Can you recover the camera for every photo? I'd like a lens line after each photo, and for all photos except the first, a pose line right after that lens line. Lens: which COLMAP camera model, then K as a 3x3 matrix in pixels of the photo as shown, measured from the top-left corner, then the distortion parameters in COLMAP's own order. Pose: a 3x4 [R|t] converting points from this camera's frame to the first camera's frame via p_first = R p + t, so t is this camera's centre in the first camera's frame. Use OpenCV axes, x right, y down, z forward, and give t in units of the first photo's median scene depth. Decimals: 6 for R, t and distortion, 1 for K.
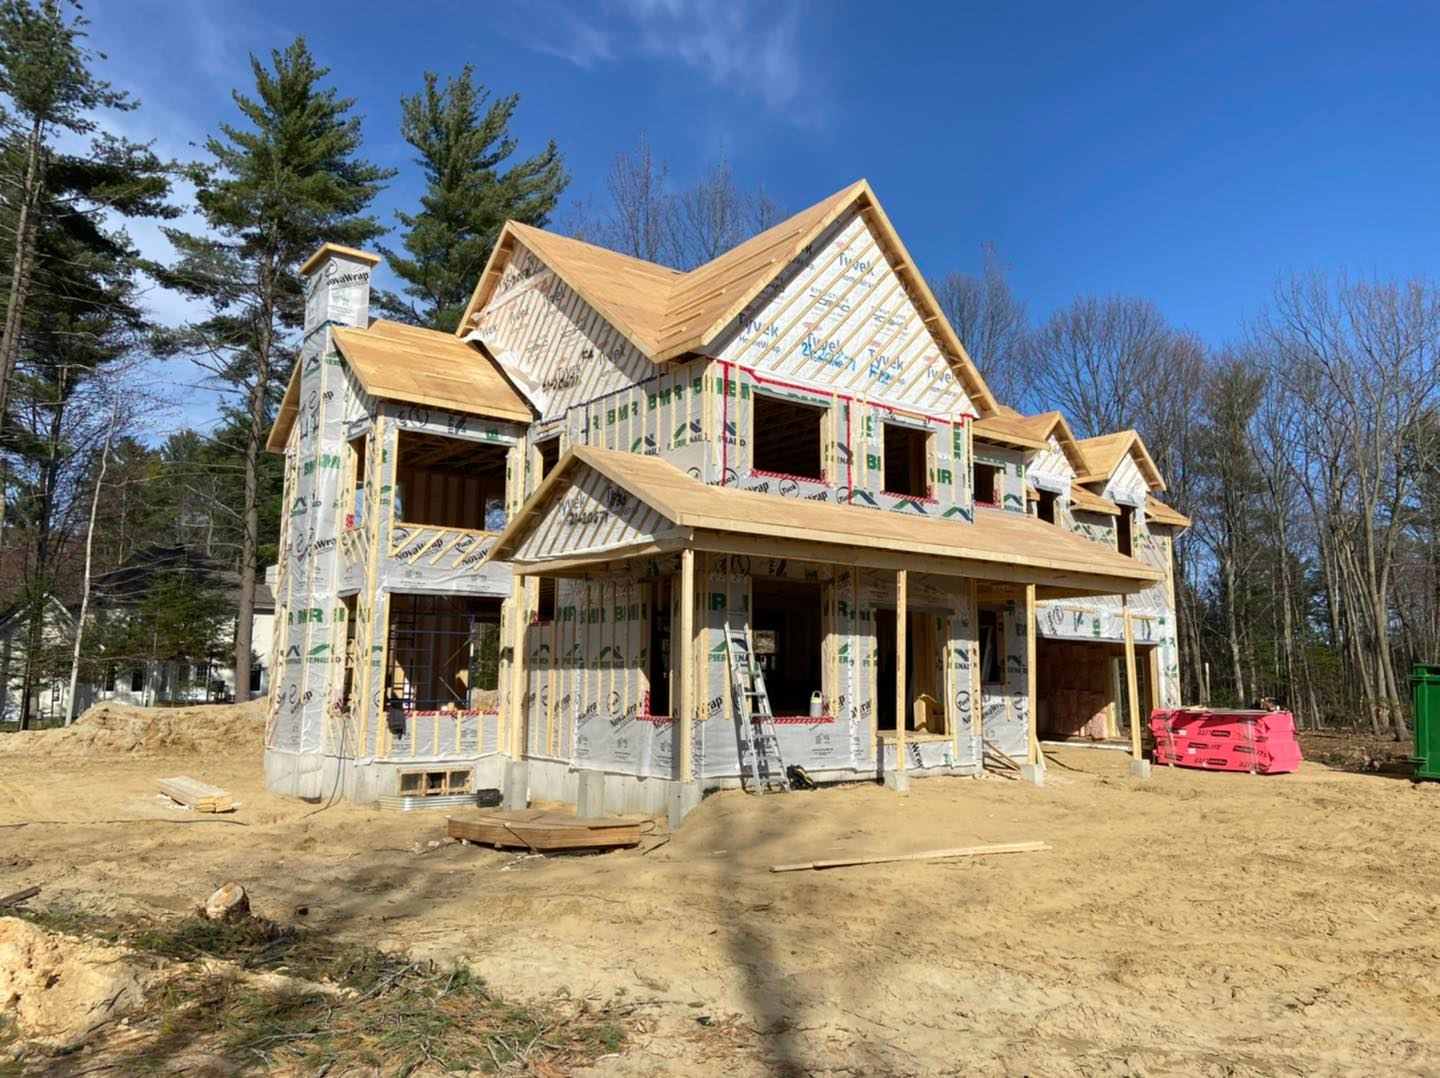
lens RADIAL K [[1078.7, 0, 720.4], [0, 1078.7, 531.5], [0, 0, 1]] dist [0.109475, -0.165721]
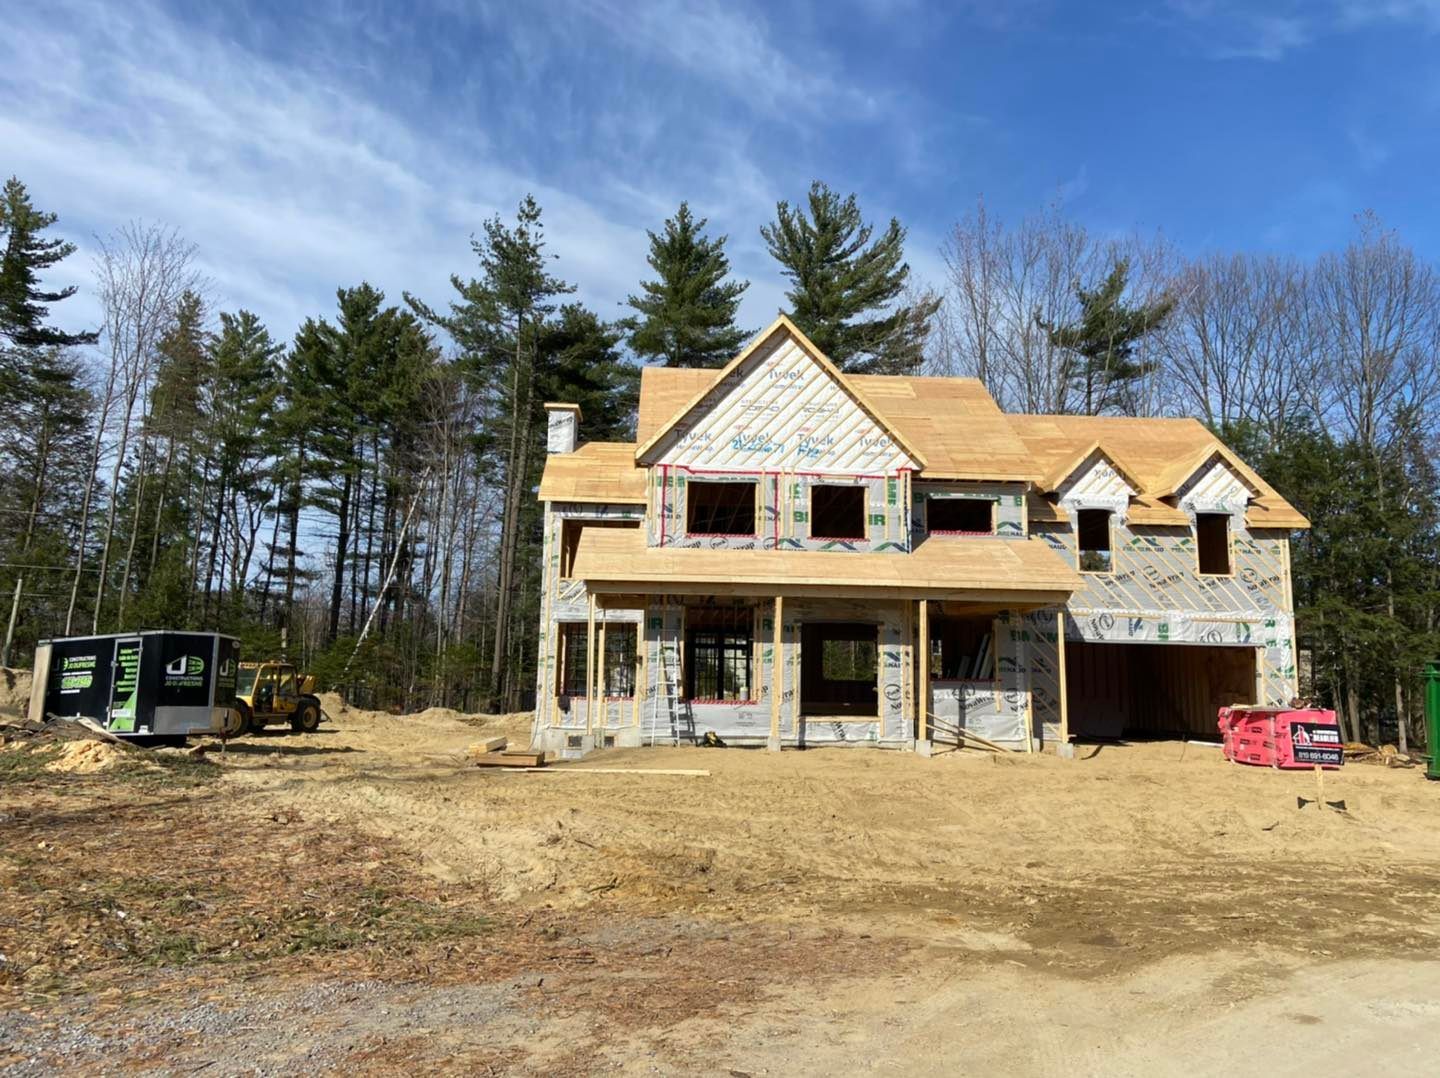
lens RADIAL K [[1078.7, 0, 720.4], [0, 1078.7, 531.5], [0, 0, 1]] dist [0.109475, -0.165721]
pose [[0.831489, -0.077454, -0.550116, 0.799259], [0.068850, 0.996966, -0.036304, -0.002463], [0.551258, -0.007689, 0.834299, -0.198572]]
